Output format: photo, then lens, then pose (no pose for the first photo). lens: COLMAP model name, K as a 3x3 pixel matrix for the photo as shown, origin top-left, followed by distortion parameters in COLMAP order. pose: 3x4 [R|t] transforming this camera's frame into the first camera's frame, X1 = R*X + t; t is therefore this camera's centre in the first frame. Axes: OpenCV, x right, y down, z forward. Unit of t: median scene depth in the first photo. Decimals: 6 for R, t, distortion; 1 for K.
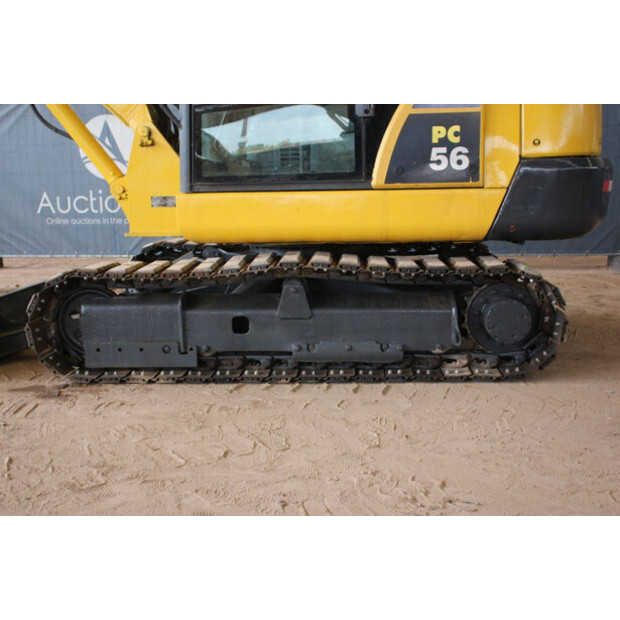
lens RADIAL K [[774.6, 0, 311.1], [0, 774.6, 313.0], [0, 0, 1]] dist [0.000111, 0.000000]
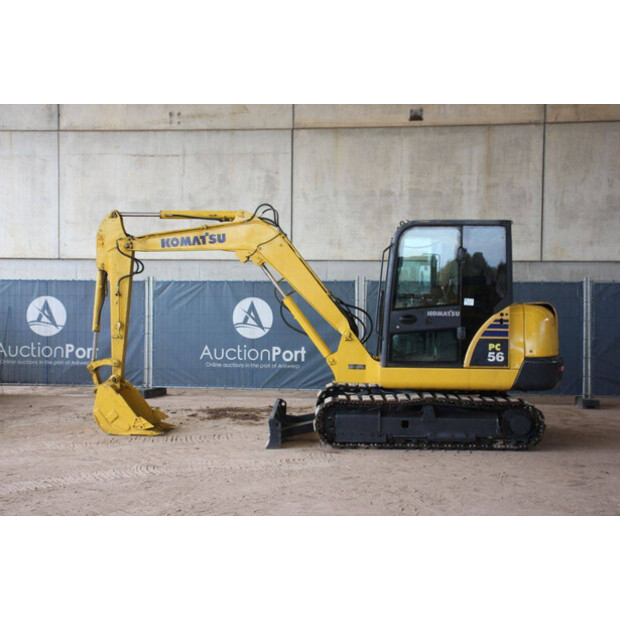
lens RADIAL K [[904.5, 0, 311.1], [0, 904.5, 314.4], [0, 0, 1]] dist [0.076016, 0.000000]
pose [[0.998349, 0.026864, 0.050776, -0.521221], [-0.018891, 0.988286, -0.151441, 0.106990], [-0.054250, 0.150232, 0.987161, -1.712876]]
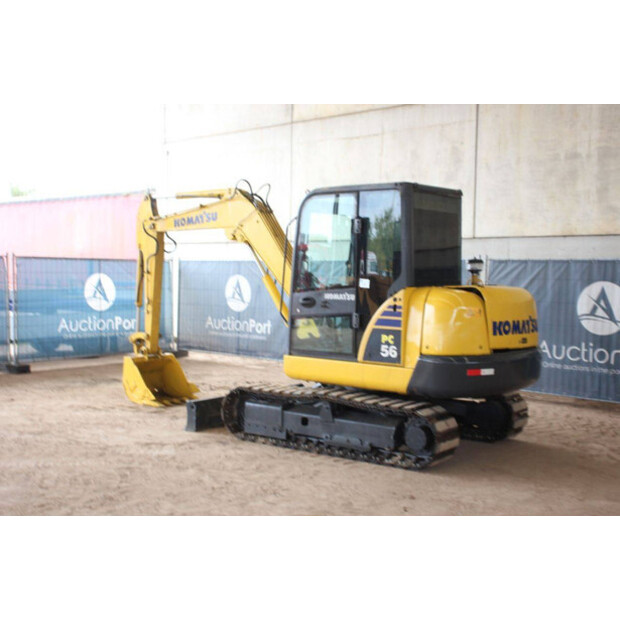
lens RADIAL K [[845.6, 0, 305.2], [0, 845.6, 313.3], [0, 0, 1]] dist [0.078856, 0.000000]
pose [[0.824771, 0.060454, -0.562226, 1.150650], [-0.127382, 0.988576, -0.080568, -0.087150], [0.550932, 0.138067, 0.823050, -0.872870]]
